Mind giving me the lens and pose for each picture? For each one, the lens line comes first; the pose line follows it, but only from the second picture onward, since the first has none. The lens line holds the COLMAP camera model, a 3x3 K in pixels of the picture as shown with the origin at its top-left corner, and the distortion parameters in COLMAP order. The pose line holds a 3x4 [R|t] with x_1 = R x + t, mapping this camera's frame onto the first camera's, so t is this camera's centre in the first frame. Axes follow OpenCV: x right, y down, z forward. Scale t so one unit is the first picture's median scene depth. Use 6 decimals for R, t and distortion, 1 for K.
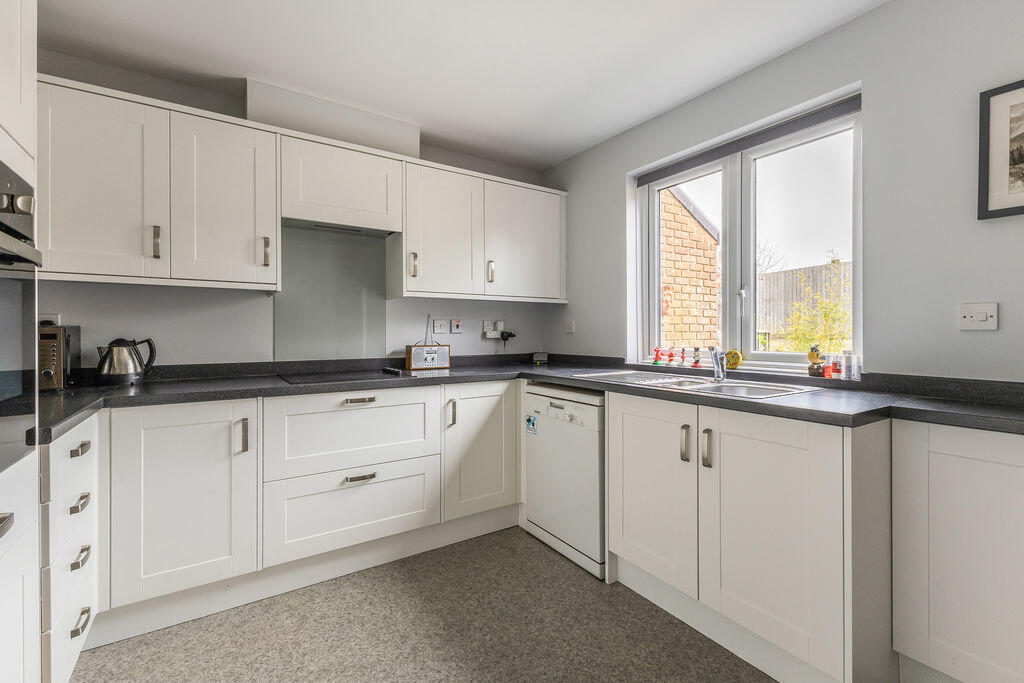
lens RADIAL K [[442.4, 0, 511.4], [0, 442.4, 336.1], [0, 0, 1]] dist [-0.001271, 0.000104]
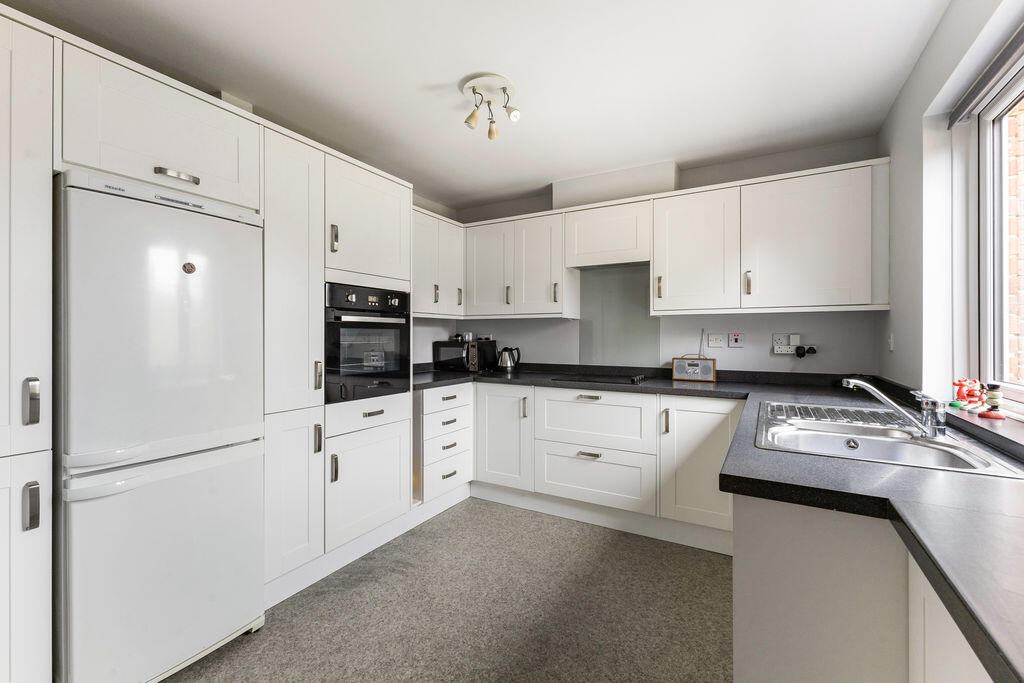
lens RADIAL K [[442.4, 0, 511.5], [0, 442.4, 337.1], [0, 0, 1]] dist [-0.001271, 0.000104]
pose [[0.436378, 0.003896, -0.899755, 0.645319], [-0.007554, 0.999971, 0.000667, -0.031096], [0.899732, 0.006505, 0.436395, 0.159926]]
